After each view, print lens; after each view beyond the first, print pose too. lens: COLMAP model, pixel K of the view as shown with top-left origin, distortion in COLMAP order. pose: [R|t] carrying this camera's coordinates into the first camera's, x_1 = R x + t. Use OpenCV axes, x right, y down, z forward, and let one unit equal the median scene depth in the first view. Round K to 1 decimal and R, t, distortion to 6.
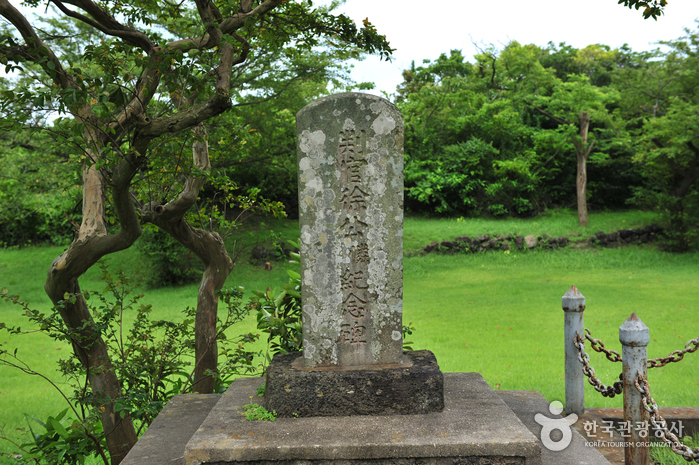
lens RADIAL K [[880.8, 0, 349.5], [0, 880.8, 232.5], [0, 0, 1]] dist [-0.004853, -0.002202]
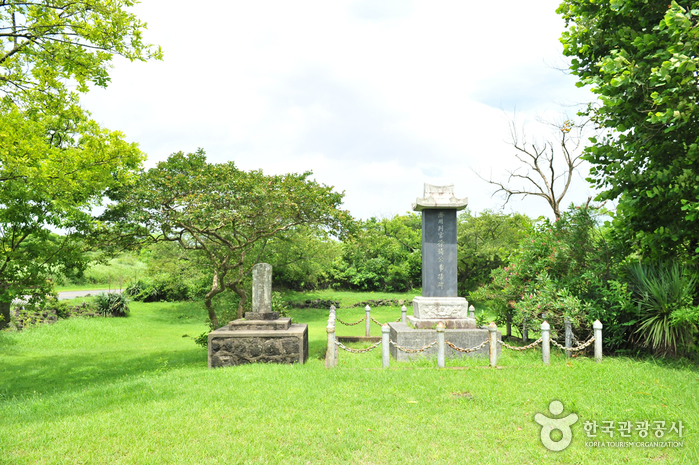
lens RADIAL K [[499.9, 0, 349.5], [0, 499.9, 232.5], [0, 0, 1]] dist [-0.000784, -0.000154]
pose [[0.999876, 0.011875, -0.010382, 0.079917], [-0.013195, 0.990355, -0.137924, 0.010892], [0.008644, 0.138044, 0.990388, -0.296265]]
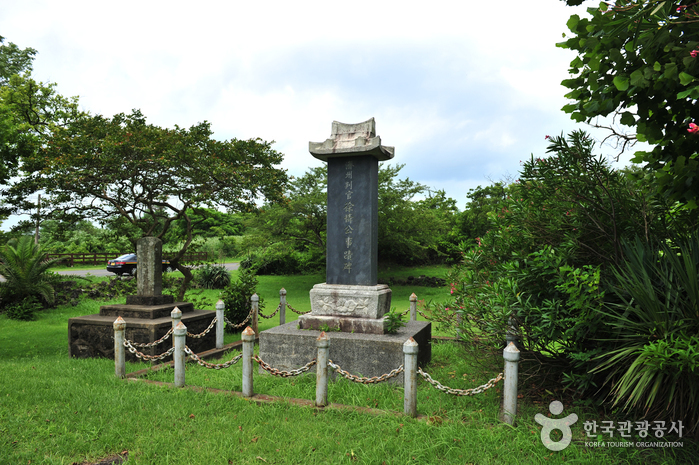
lens RADIAL K [[477.5, 0, 349.5], [0, 477.5, 232.5], [0, 0, 1]] dist [-0.003691, -0.000604]
pose [[0.914616, 0.004498, -0.404299, 0.272651], [-0.038664, 0.996329, -0.076382, -0.003887], [0.402471, 0.085492, 0.911432, -0.120859]]
